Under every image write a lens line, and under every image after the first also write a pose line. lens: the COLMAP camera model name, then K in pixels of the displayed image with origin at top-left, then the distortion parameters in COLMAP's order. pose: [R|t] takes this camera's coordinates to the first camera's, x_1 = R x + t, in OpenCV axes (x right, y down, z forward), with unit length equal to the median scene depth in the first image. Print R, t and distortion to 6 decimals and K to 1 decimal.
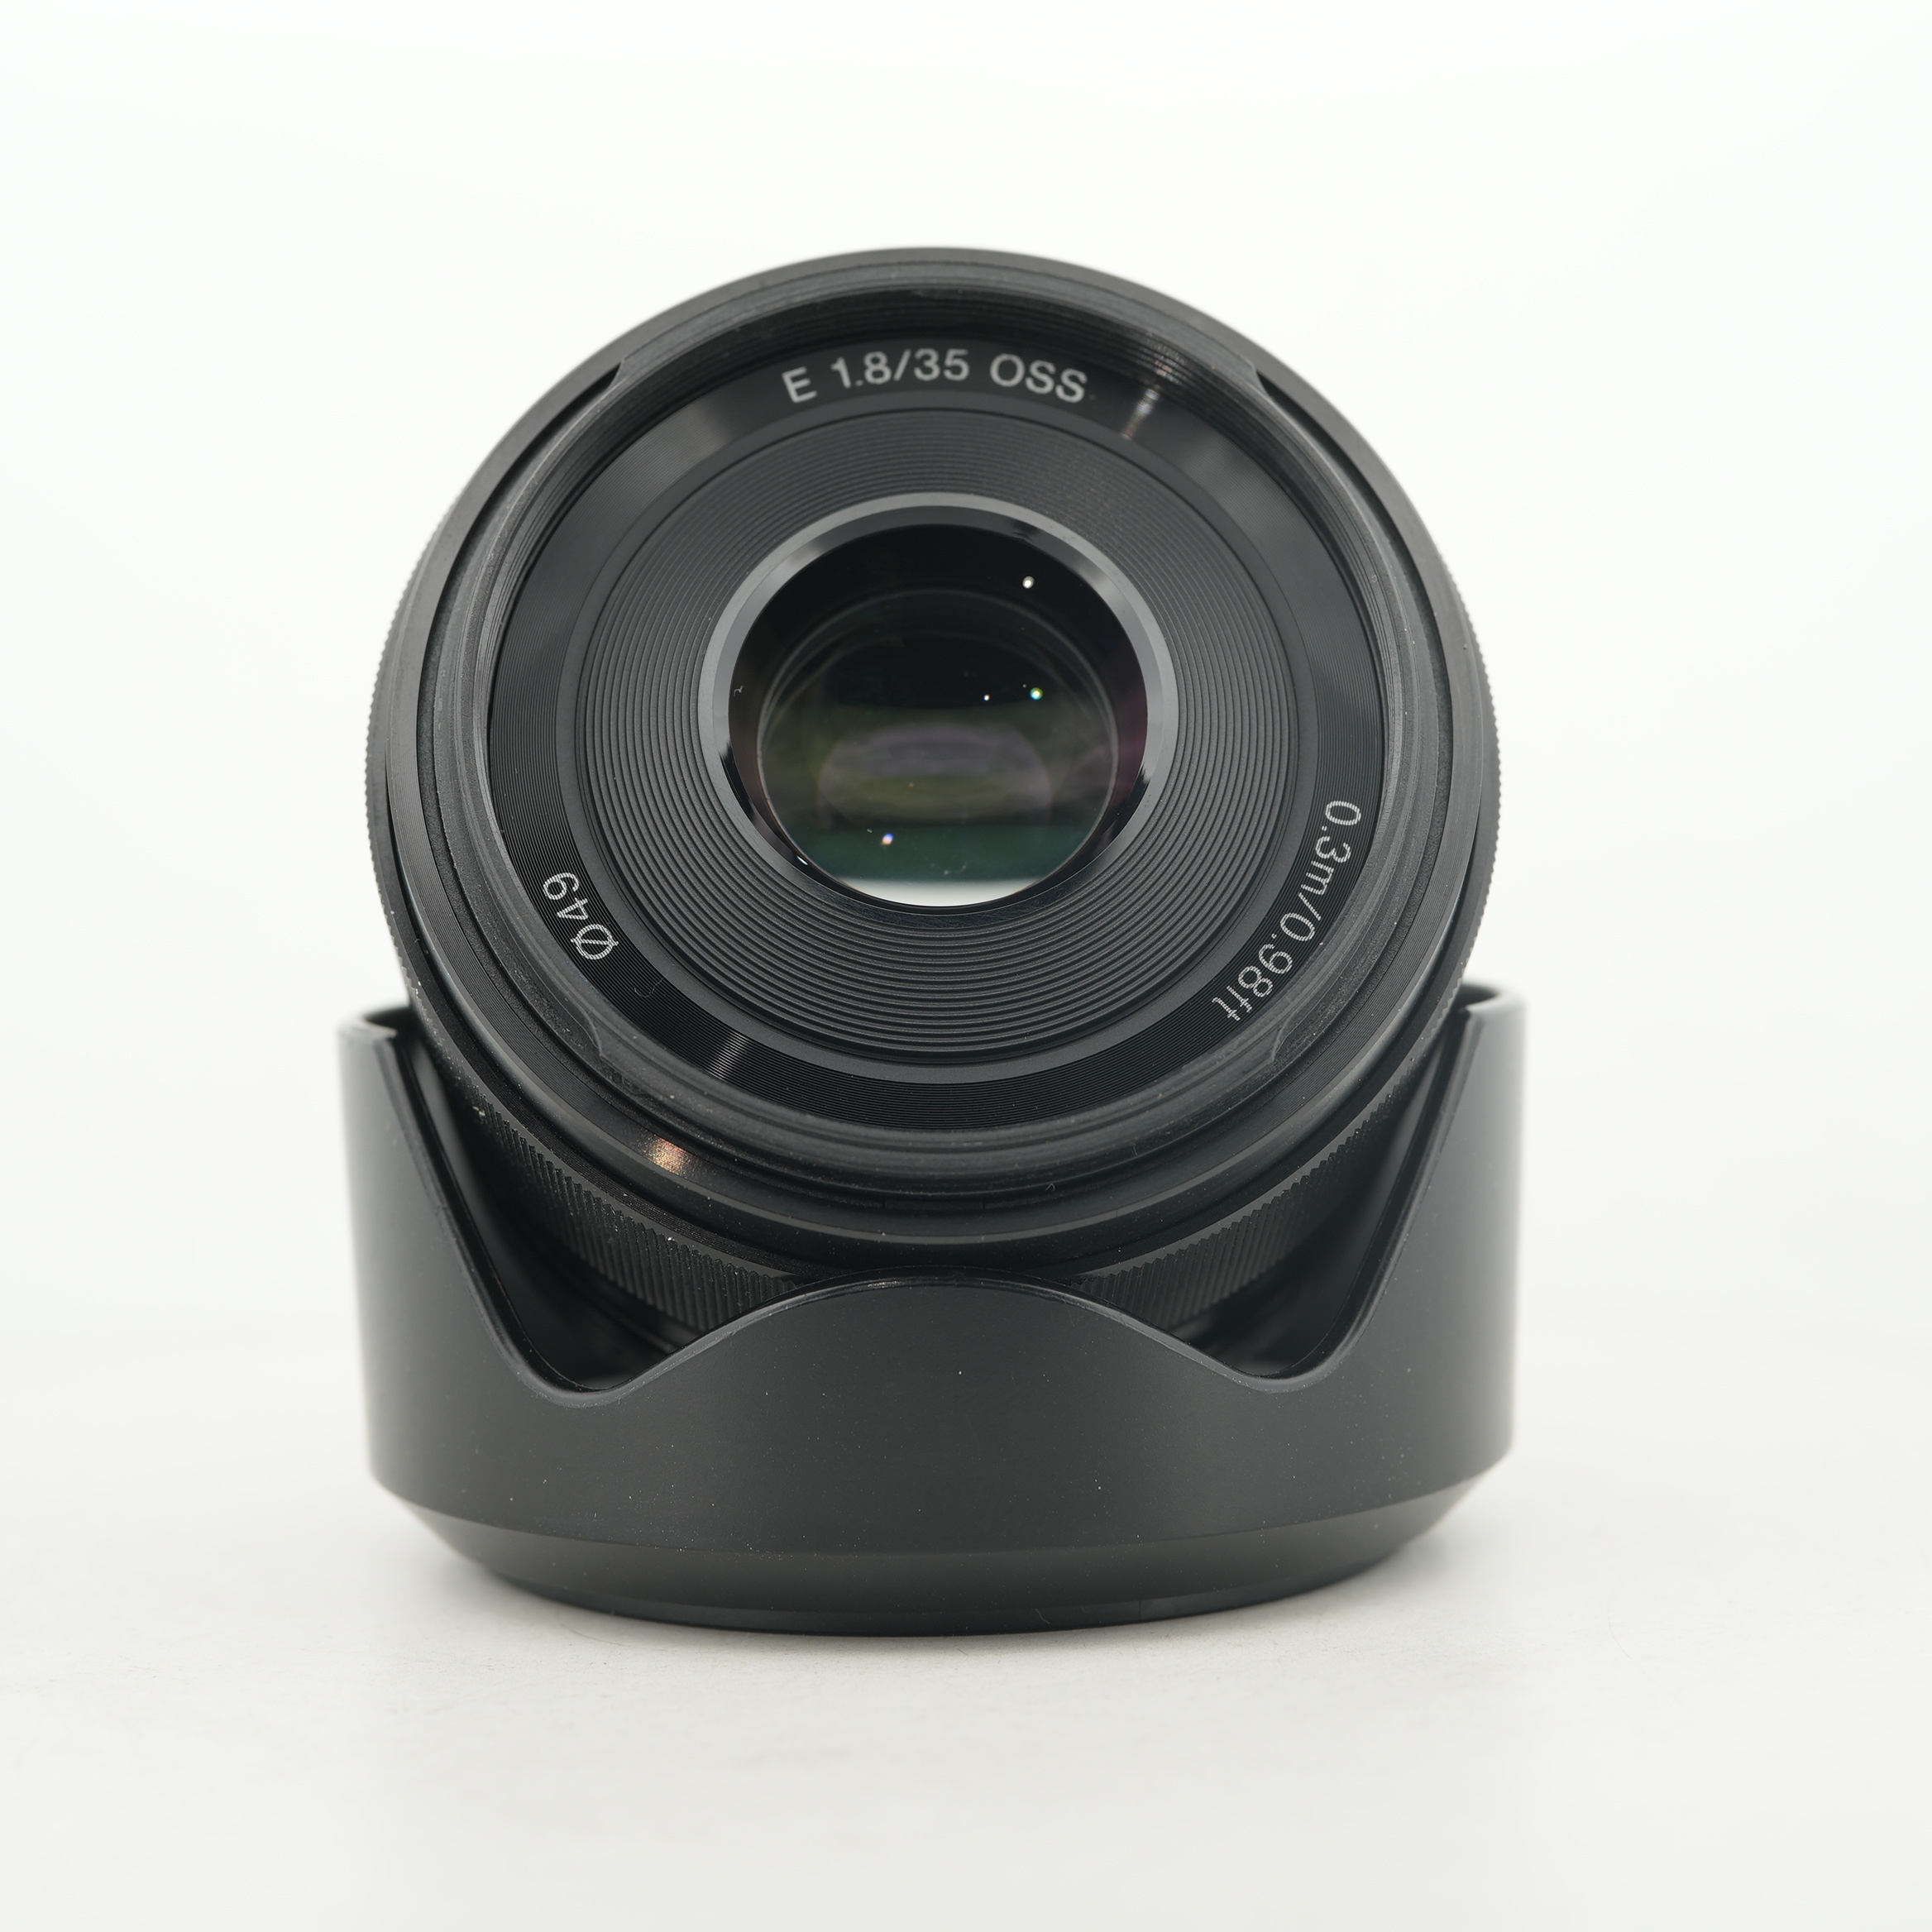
lens RADIAL K [[4181.6, 0, 966.0], [0, 4181.6, 966.0], [0, 0, 1]] dist [-0.381866, 0.095513]
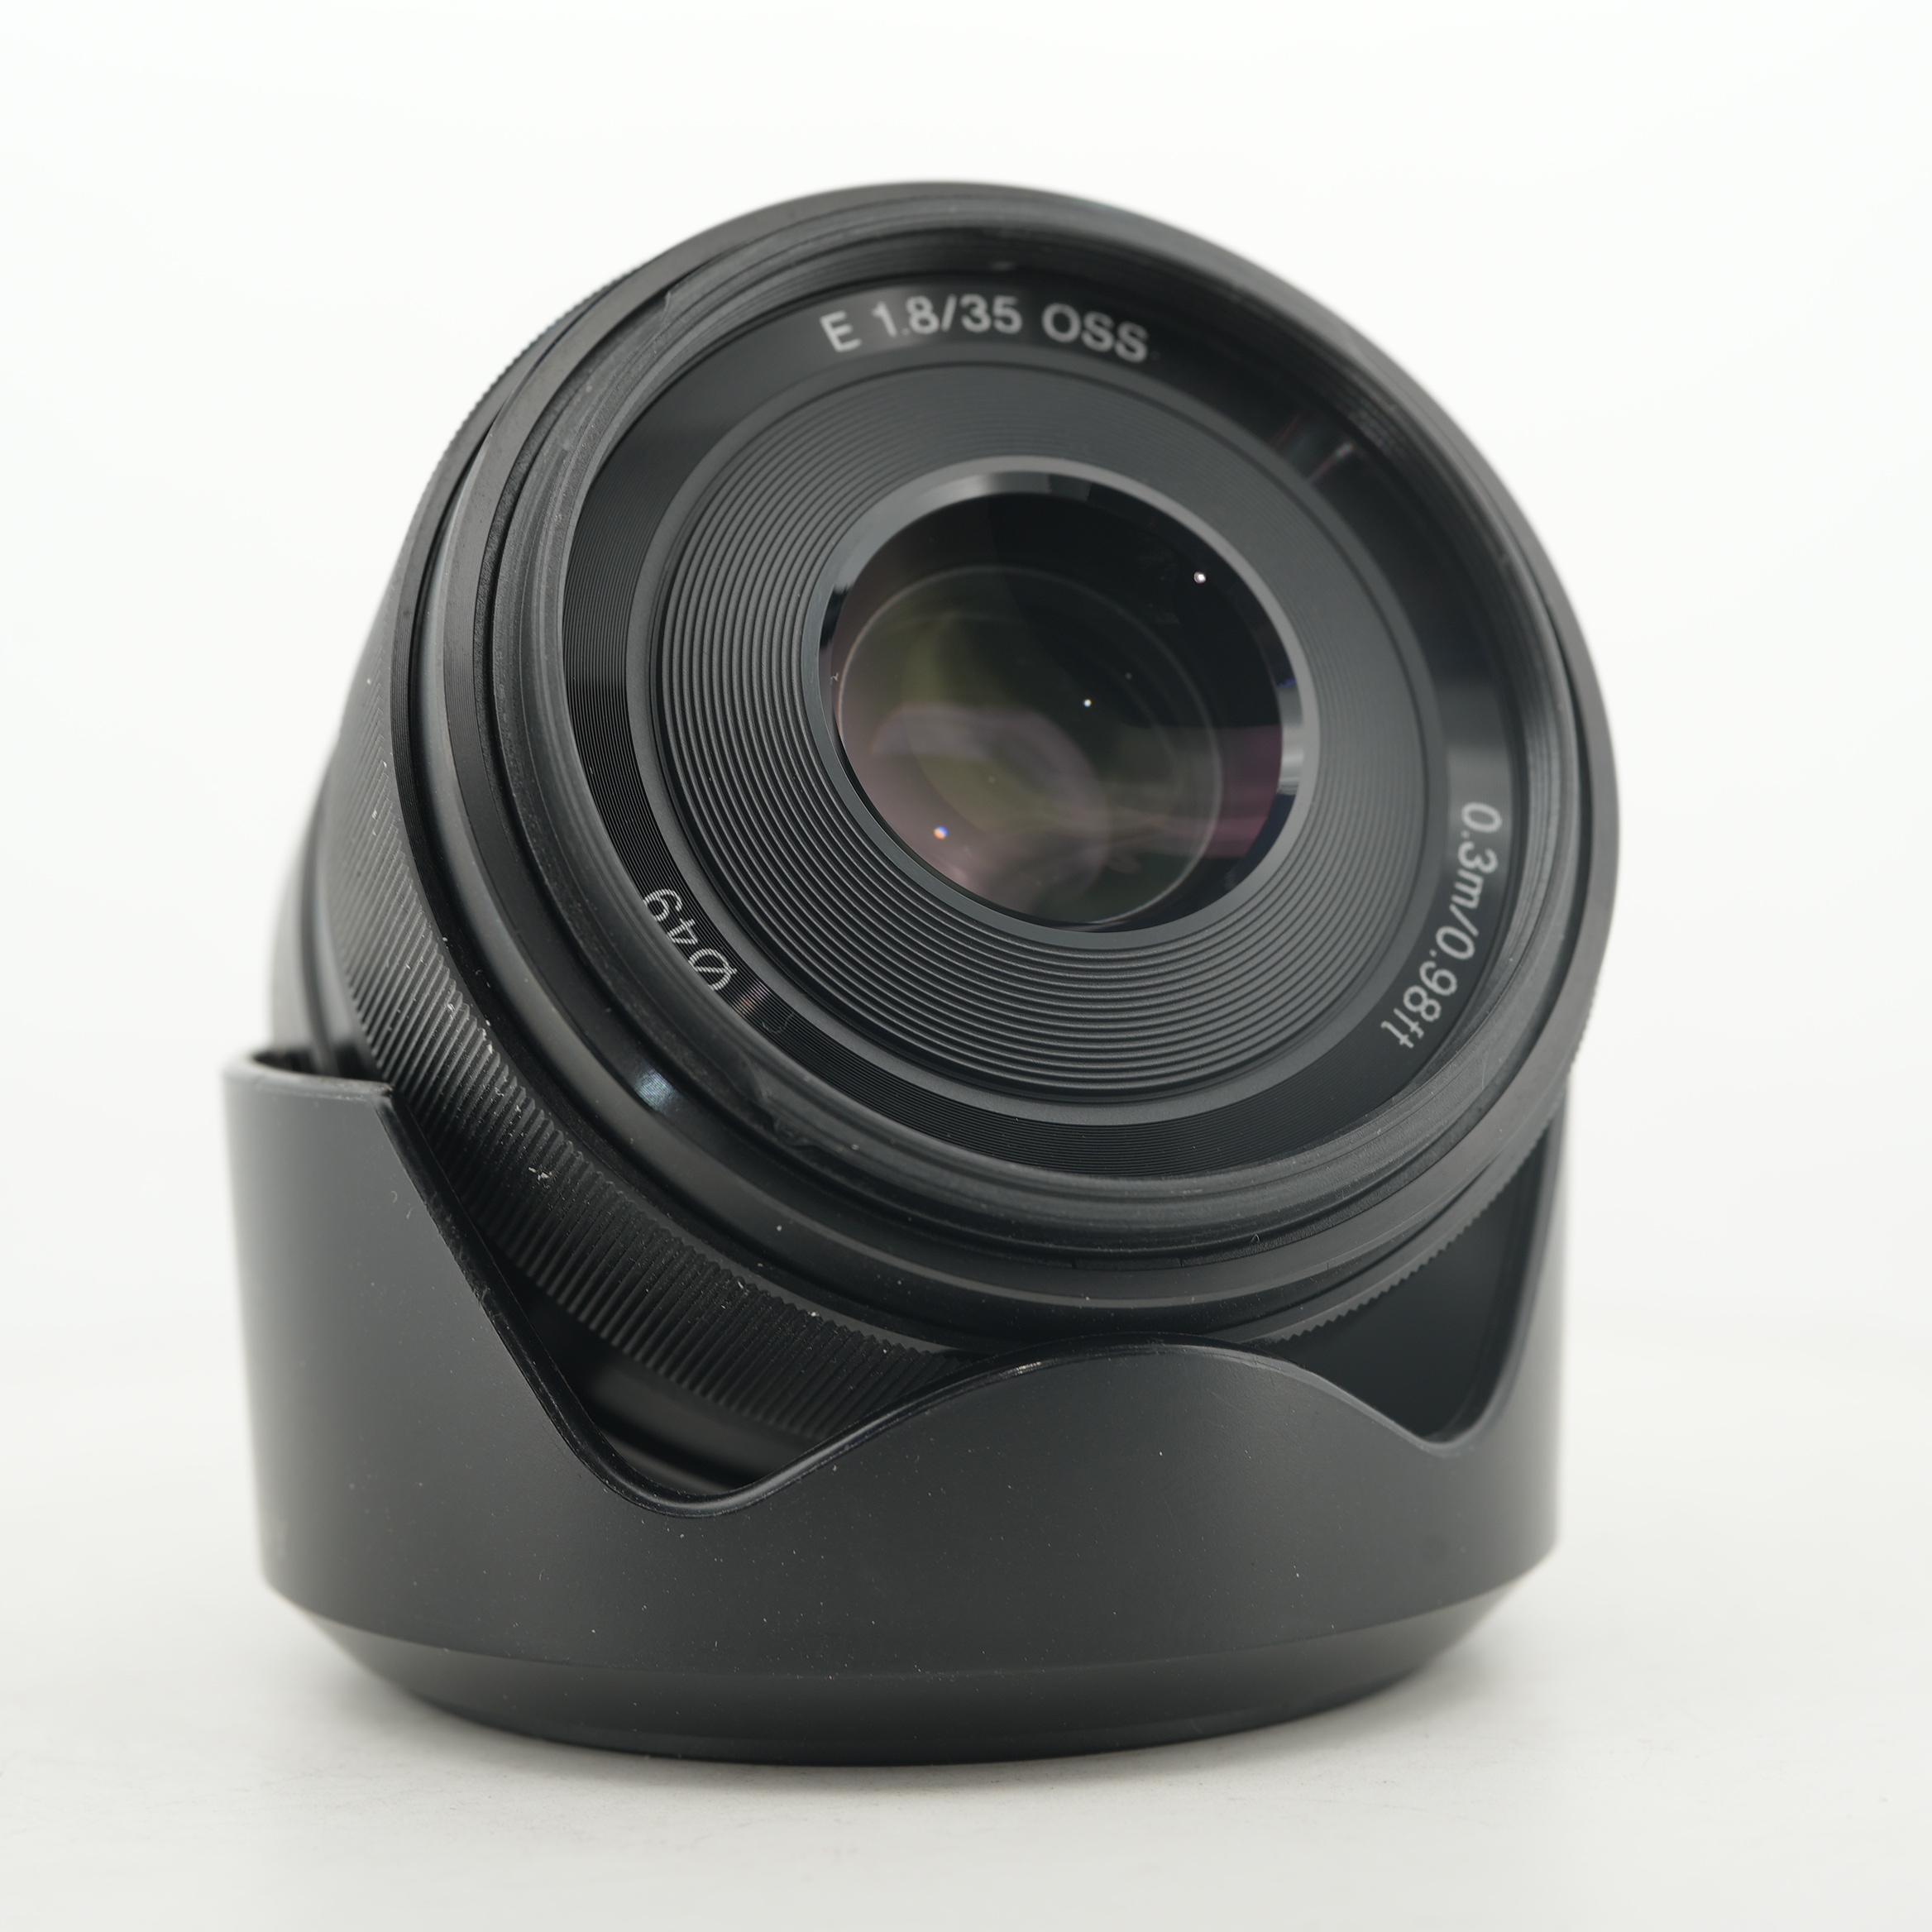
lens RADIAL K [[4158.0, 0, 966.0], [0, 4158.0, 966.0], [0, 0, 1]] dist [-0.237919, -0.192576]
pose [[0.957281, -0.013589, 0.288838, -0.281491], [0.016961, 0.999814, -0.009175, 0.002137], [-0.288660, 0.013682, 0.957334, 0.168155]]
